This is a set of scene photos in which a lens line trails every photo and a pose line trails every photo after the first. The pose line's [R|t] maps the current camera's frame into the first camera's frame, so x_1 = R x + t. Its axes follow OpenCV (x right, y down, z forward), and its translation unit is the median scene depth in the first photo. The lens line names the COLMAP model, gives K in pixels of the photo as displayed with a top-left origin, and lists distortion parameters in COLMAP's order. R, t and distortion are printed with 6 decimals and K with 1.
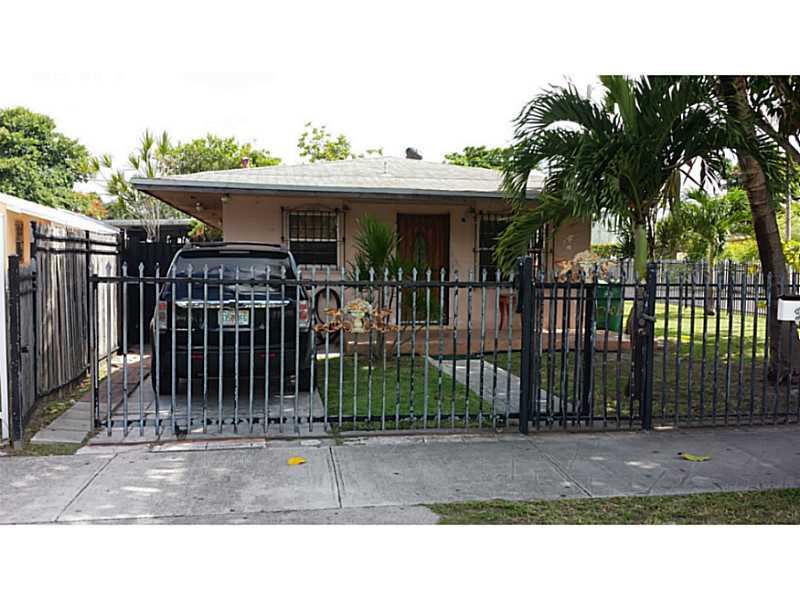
lens RADIAL K [[707.3, 0, 400.0], [0, 707.3, 300.0], [0, 0, 1]] dist [0.007663, -0.017522]
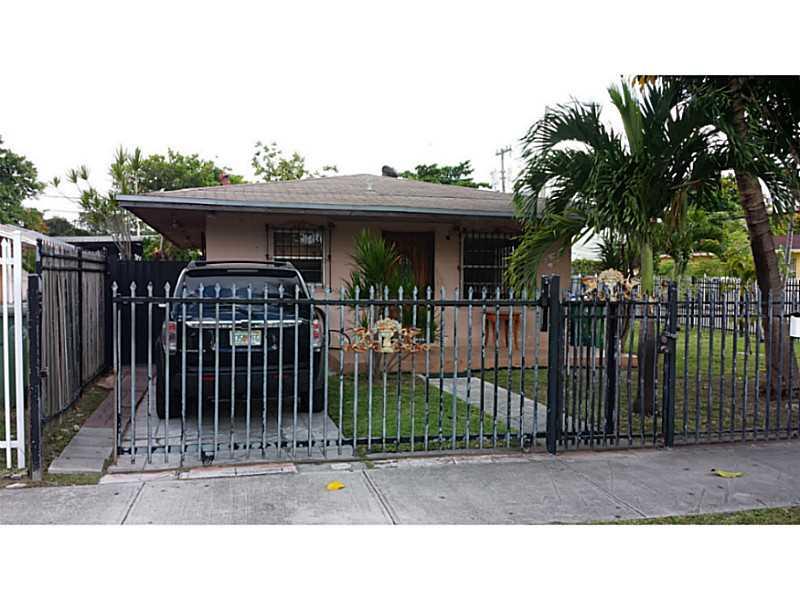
lens RADIAL K [[707.3, 0, 400.0], [0, 707.3, 300.0], [0, 0, 1]] dist [0.007663, -0.017522]
pose [[0.997857, -0.003619, 0.065331, -0.100399], [0.005222, 0.999689, -0.024377, -0.002537], [-0.065223, 0.024666, 0.997566, 0.017896]]
